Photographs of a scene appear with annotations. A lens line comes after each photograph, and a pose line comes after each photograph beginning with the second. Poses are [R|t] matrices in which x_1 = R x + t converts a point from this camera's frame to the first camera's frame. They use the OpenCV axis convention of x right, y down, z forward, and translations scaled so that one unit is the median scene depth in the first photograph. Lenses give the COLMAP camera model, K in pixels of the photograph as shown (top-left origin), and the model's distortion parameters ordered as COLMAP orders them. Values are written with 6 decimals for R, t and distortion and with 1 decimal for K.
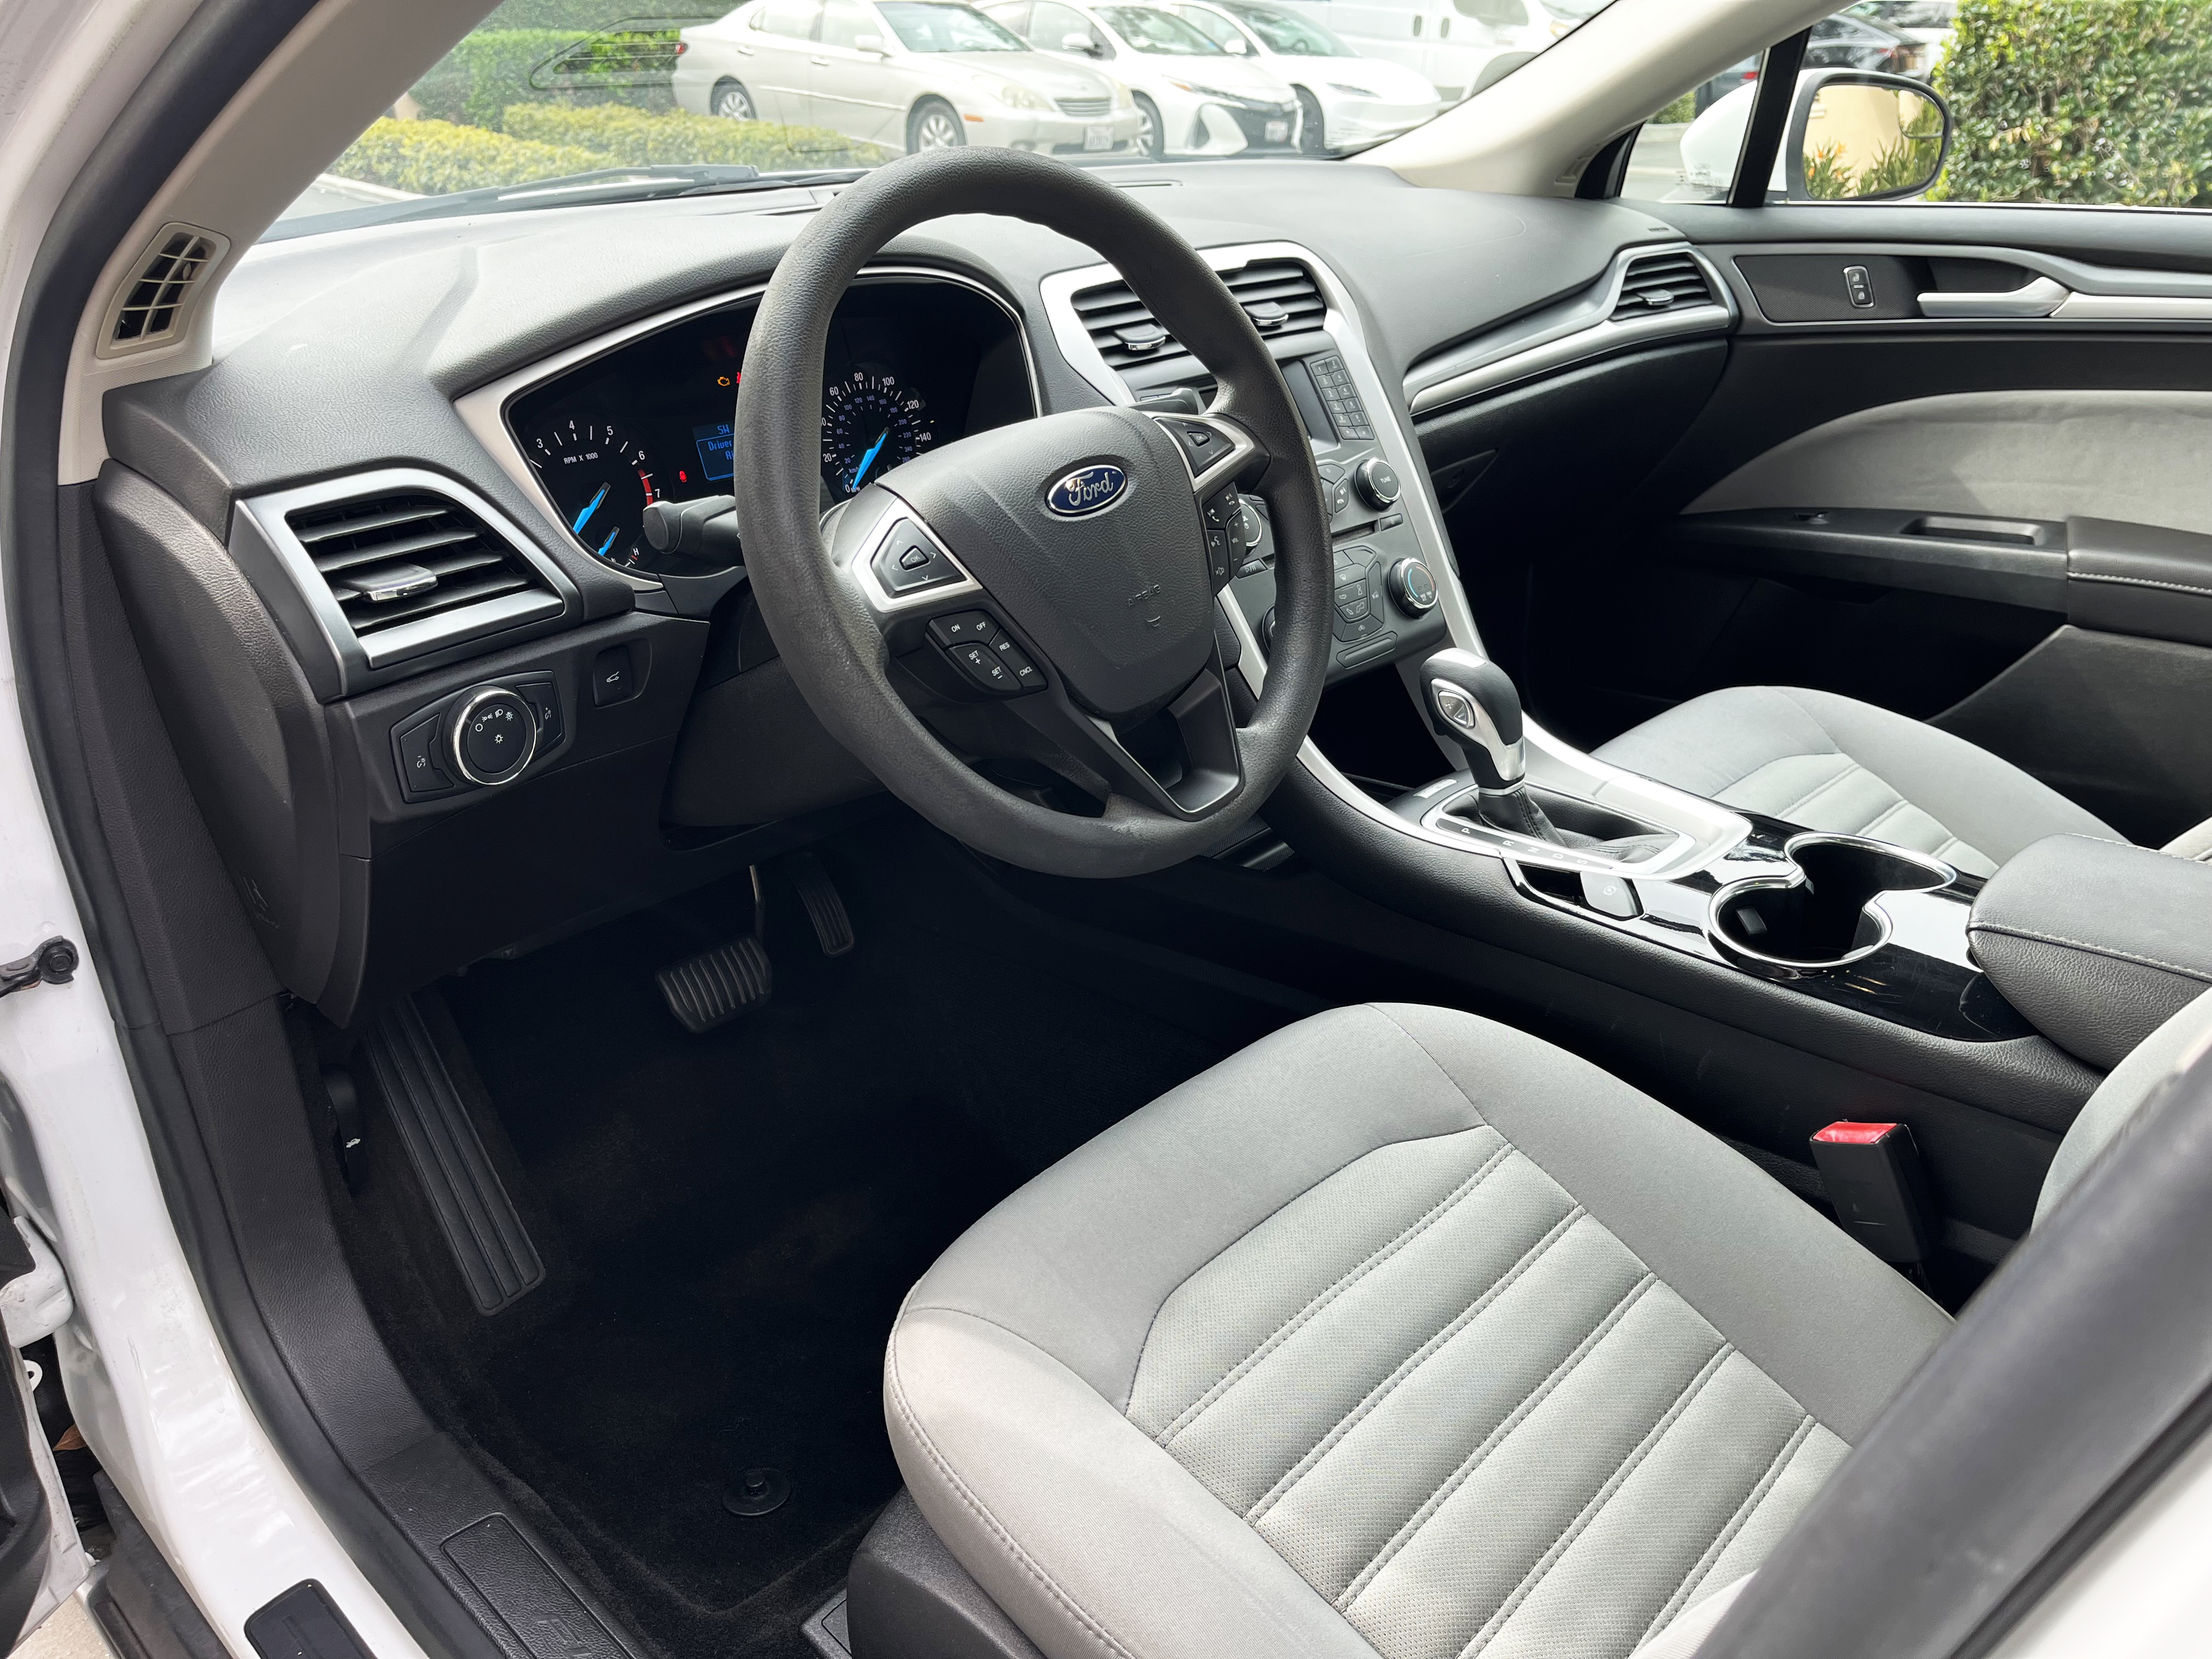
lens RADIAL K [[1673.6, 0, 1129.1], [0, 1673.6, 877.0], [0, 0, 1]] dist [0.057828, -0.085582]
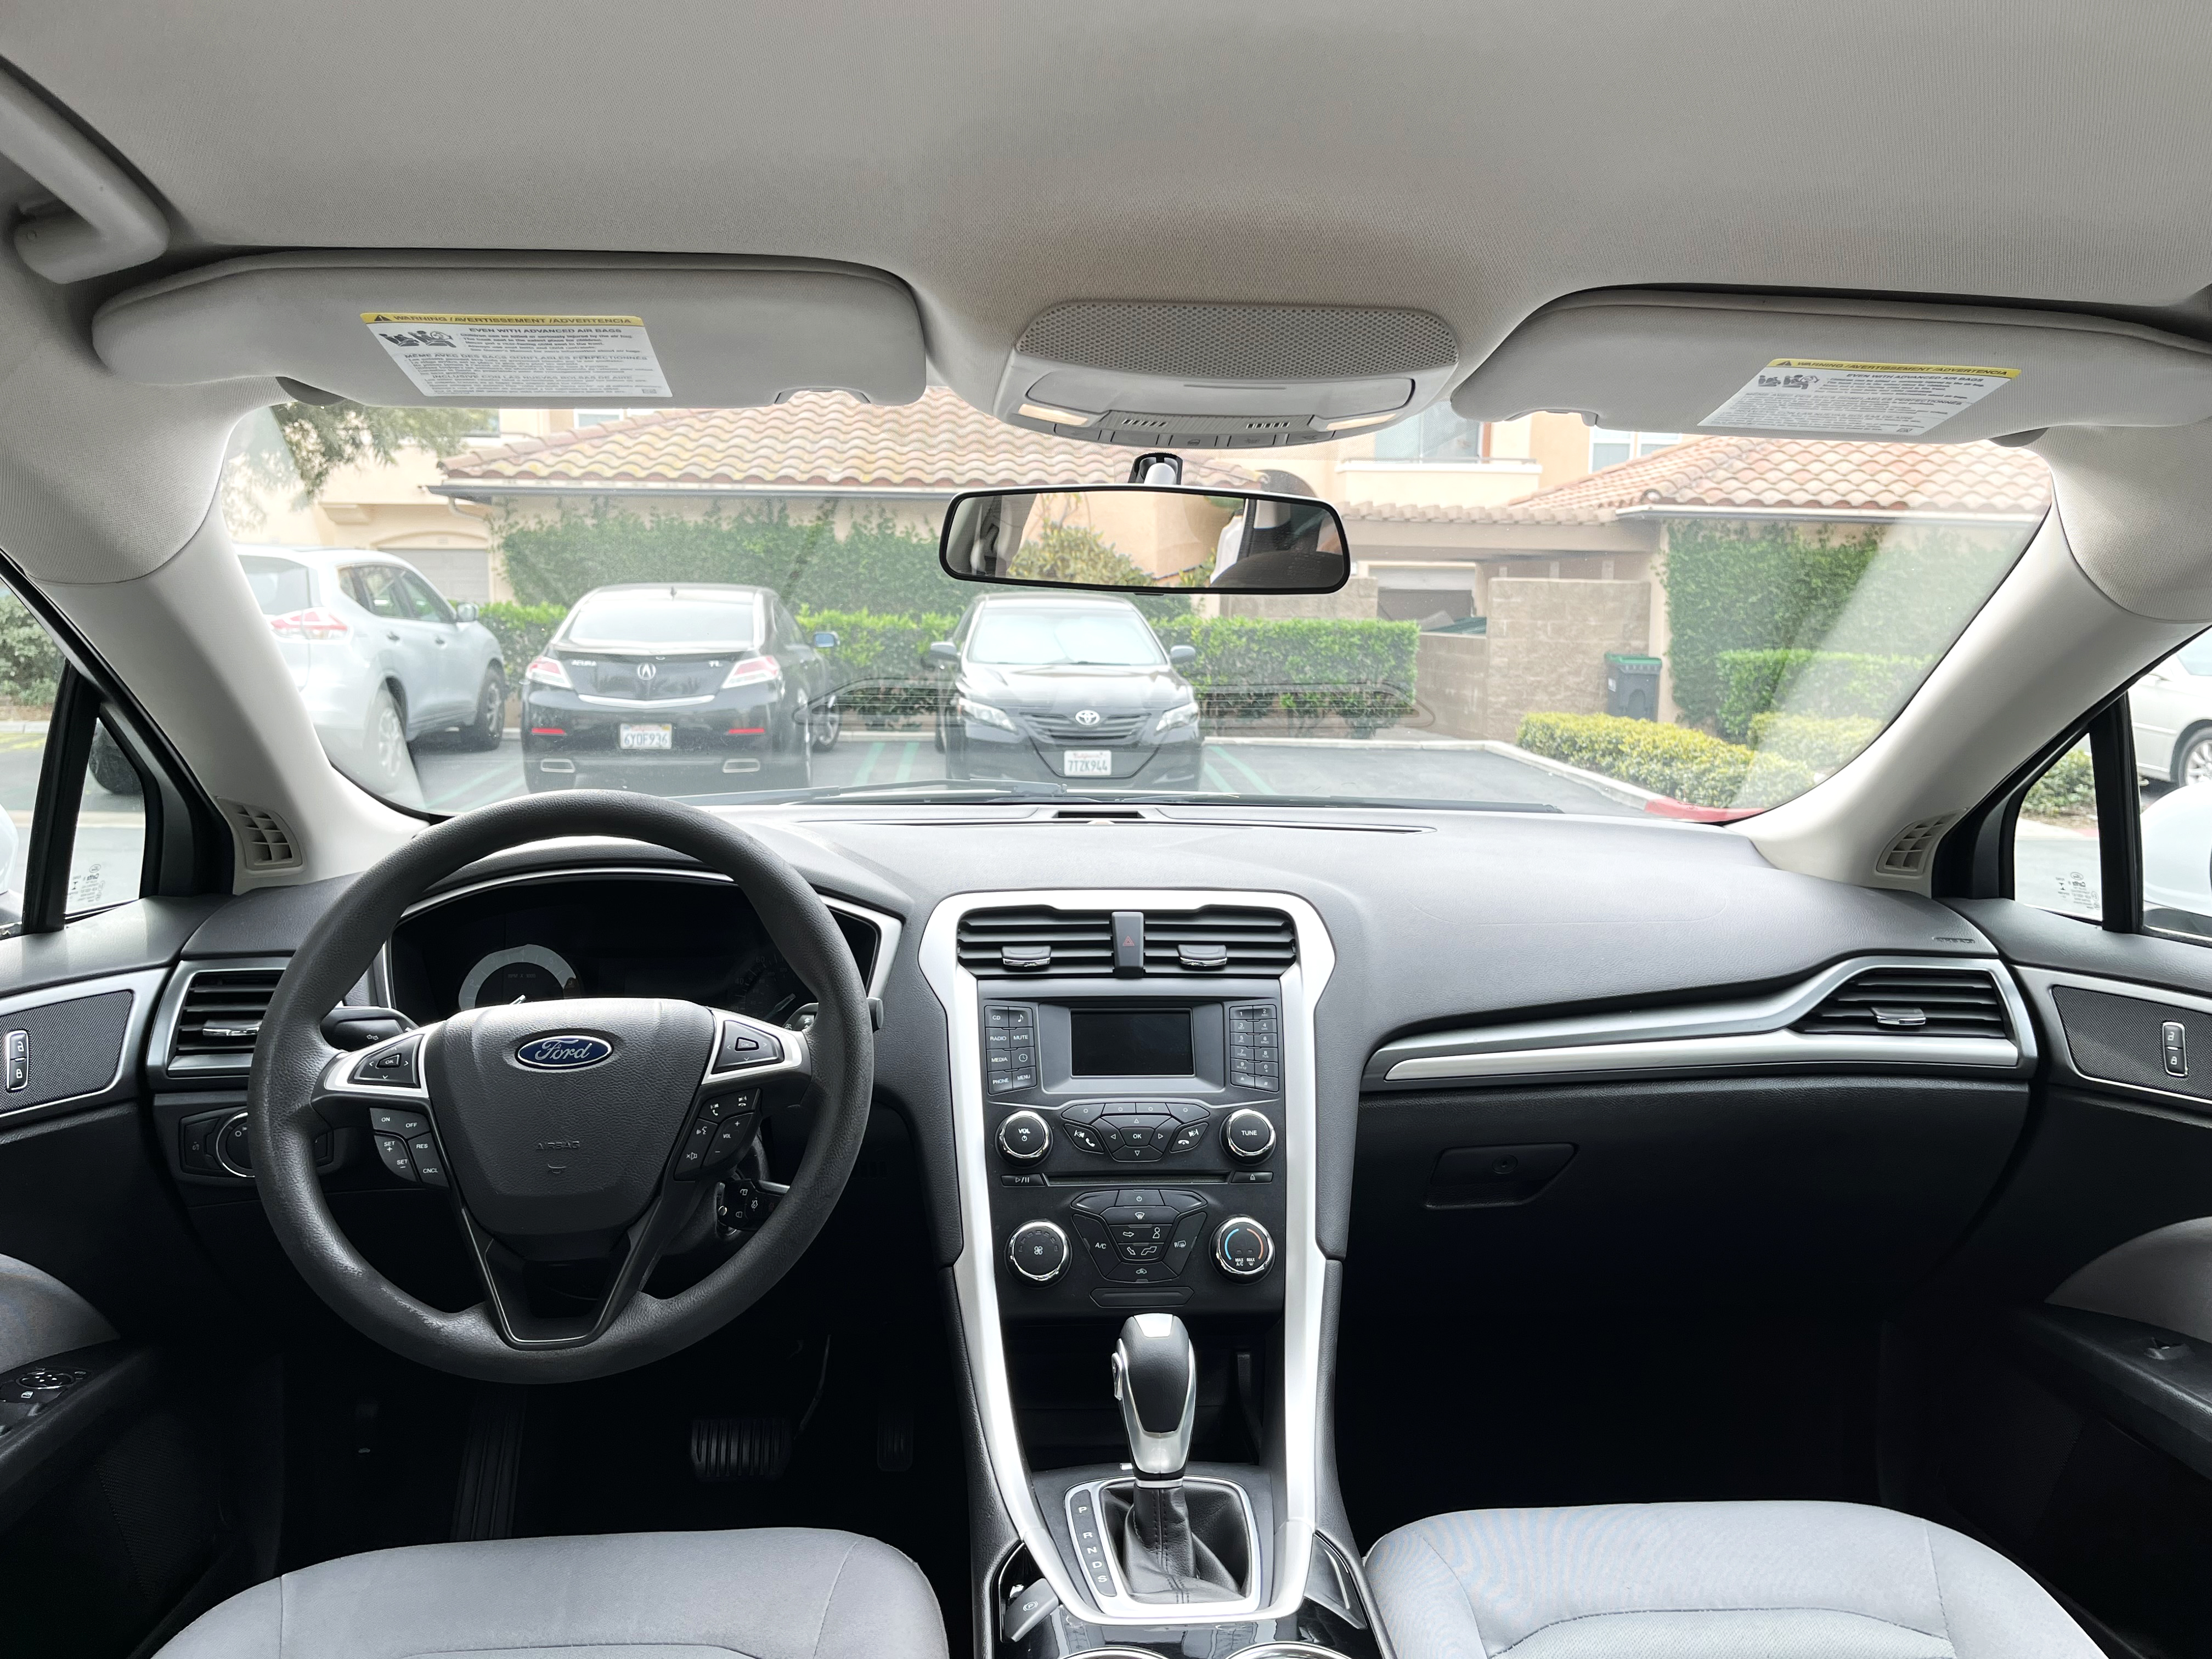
lens RADIAL K [[1702.9, 0, 1106.0], [0, 1702.9, 829.5], [0, 0, 1]] dist [0.065274, -0.068123]
pose [[0.738433, 0.089410, -0.668373, 0.598872], [-0.317136, 0.920762, -0.227205, -0.120340], [0.595098, 0.379741, 0.708276, 0.153381]]
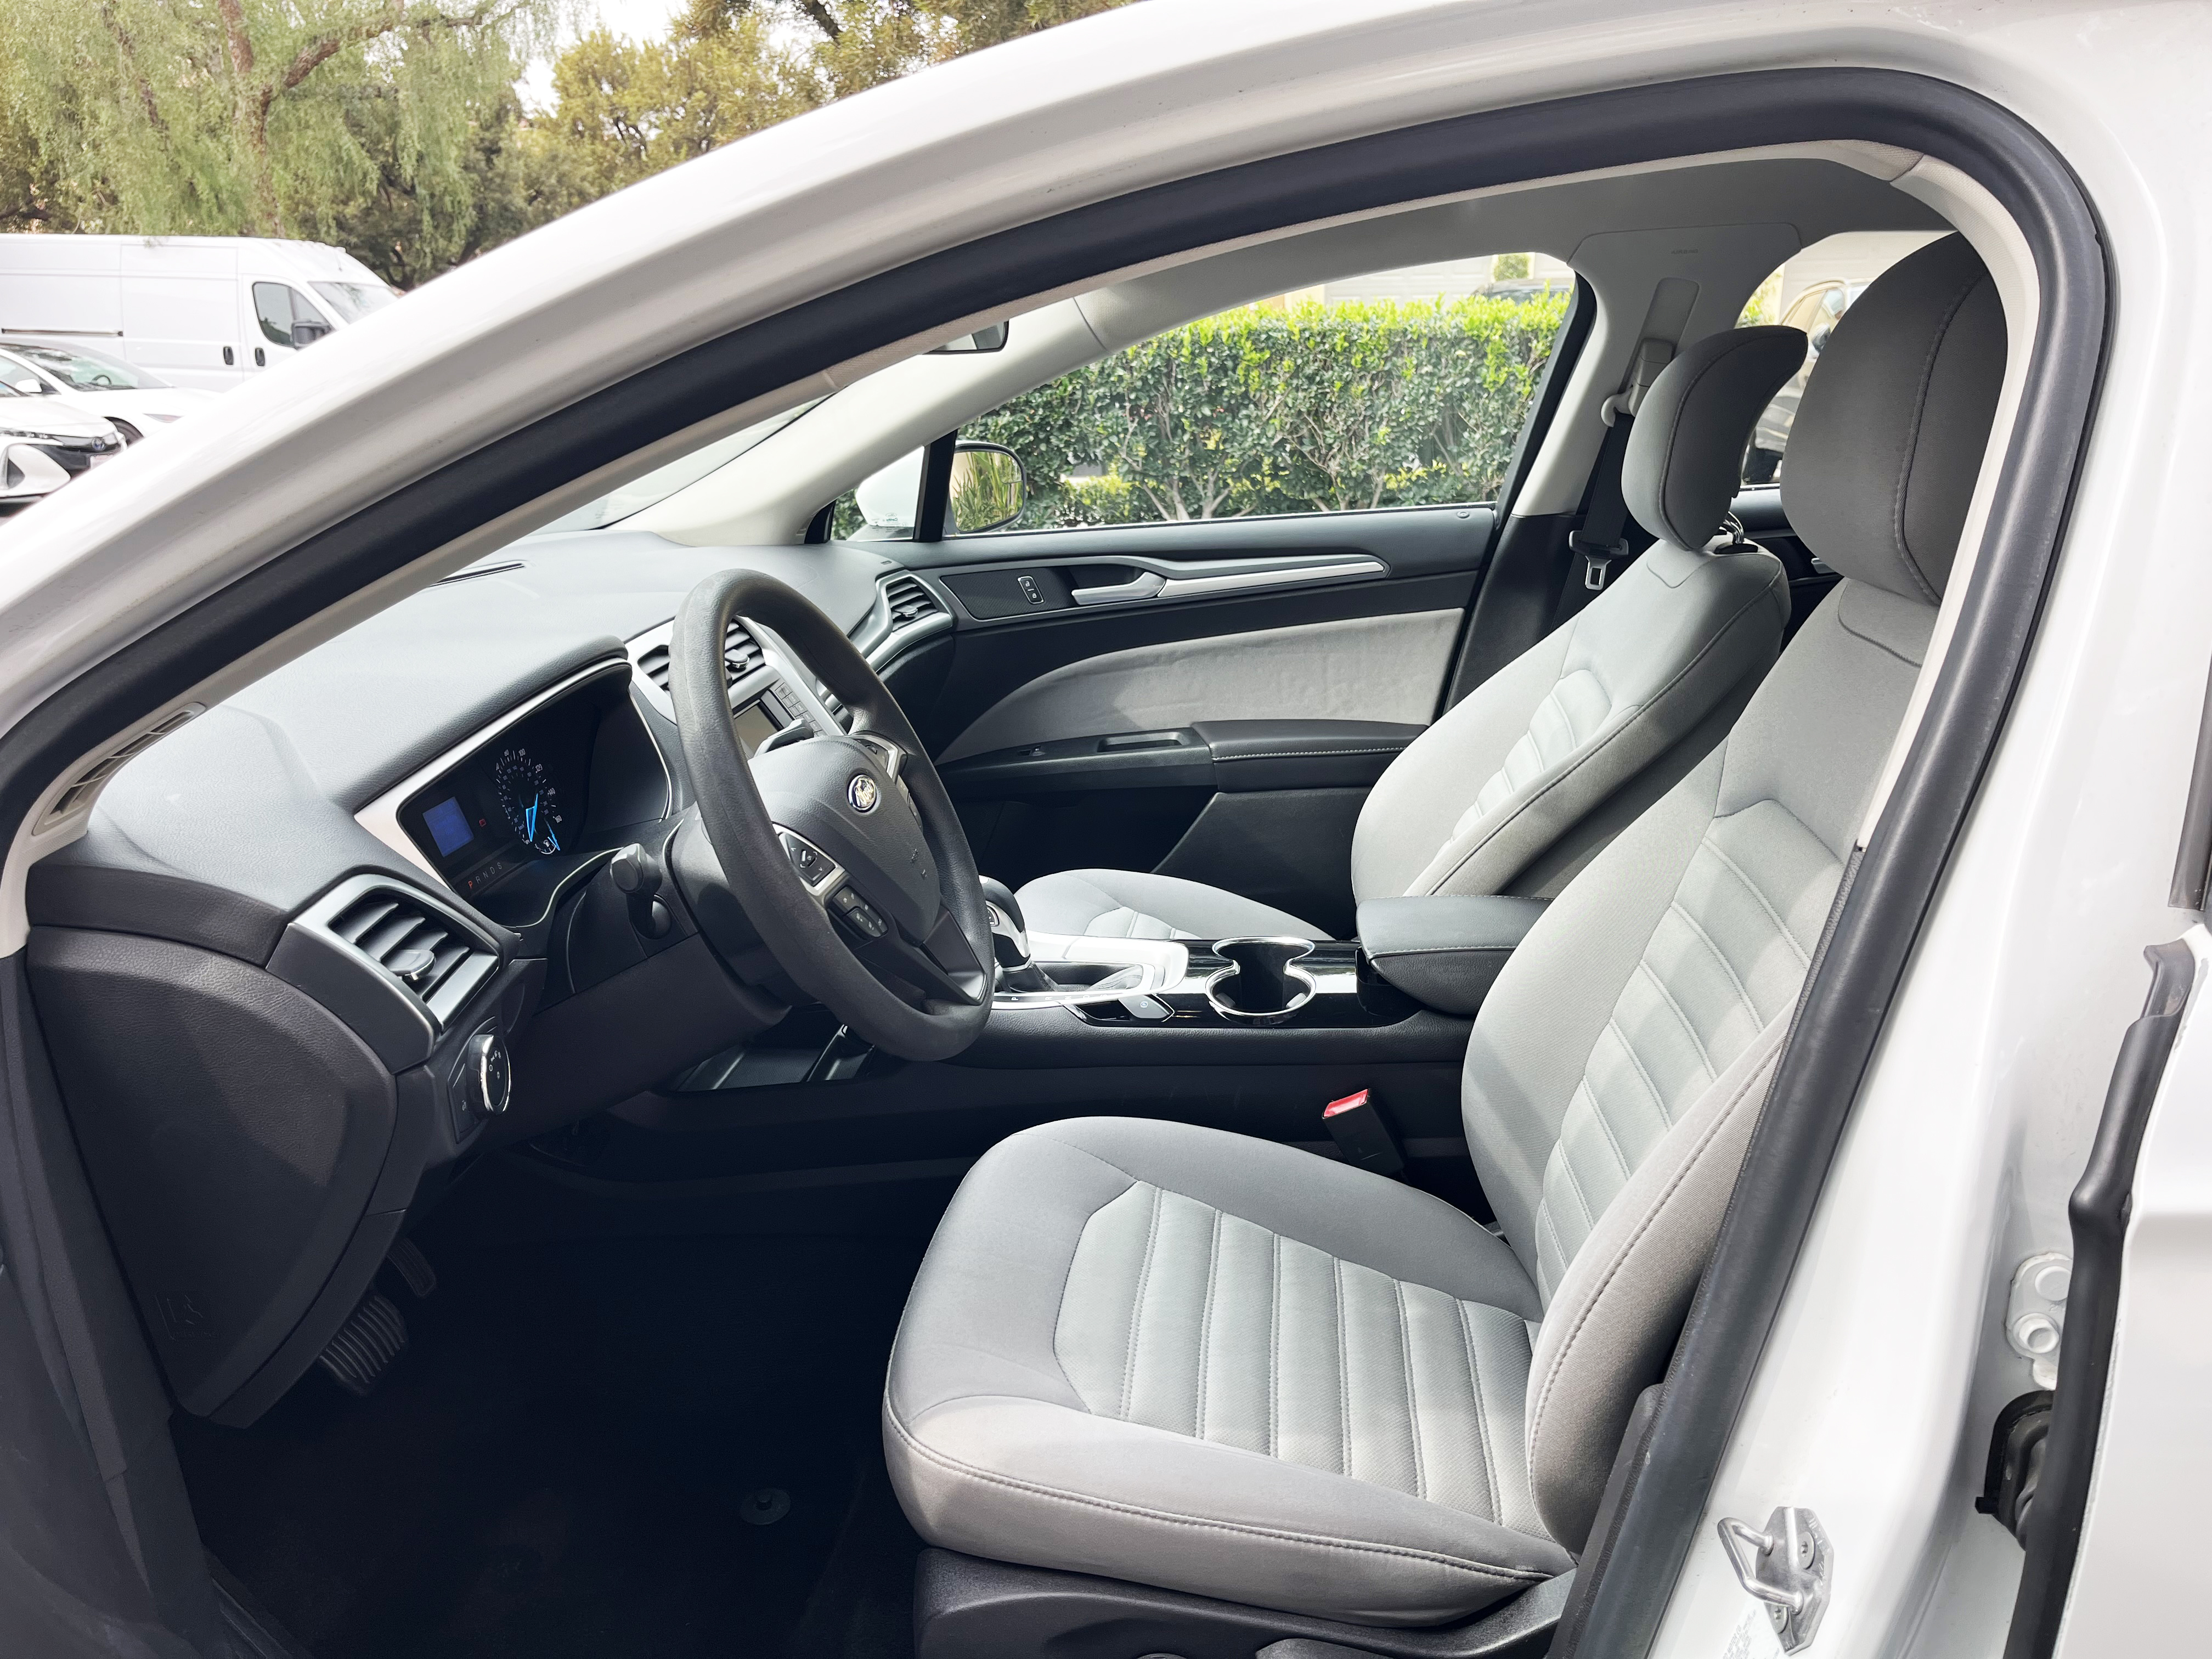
lens RADIAL K [[1673.6, 0, 1129.1], [0, 1673.6, 877.0], [0, 0, 1]] dist [0.057828, -0.085582]
pose [[0.793851, -0.198533, 0.574791, -0.365407], [0.287803, 0.955306, -0.067525, -0.002575], [-0.535696, 0.219032, 0.815509, -0.135553]]
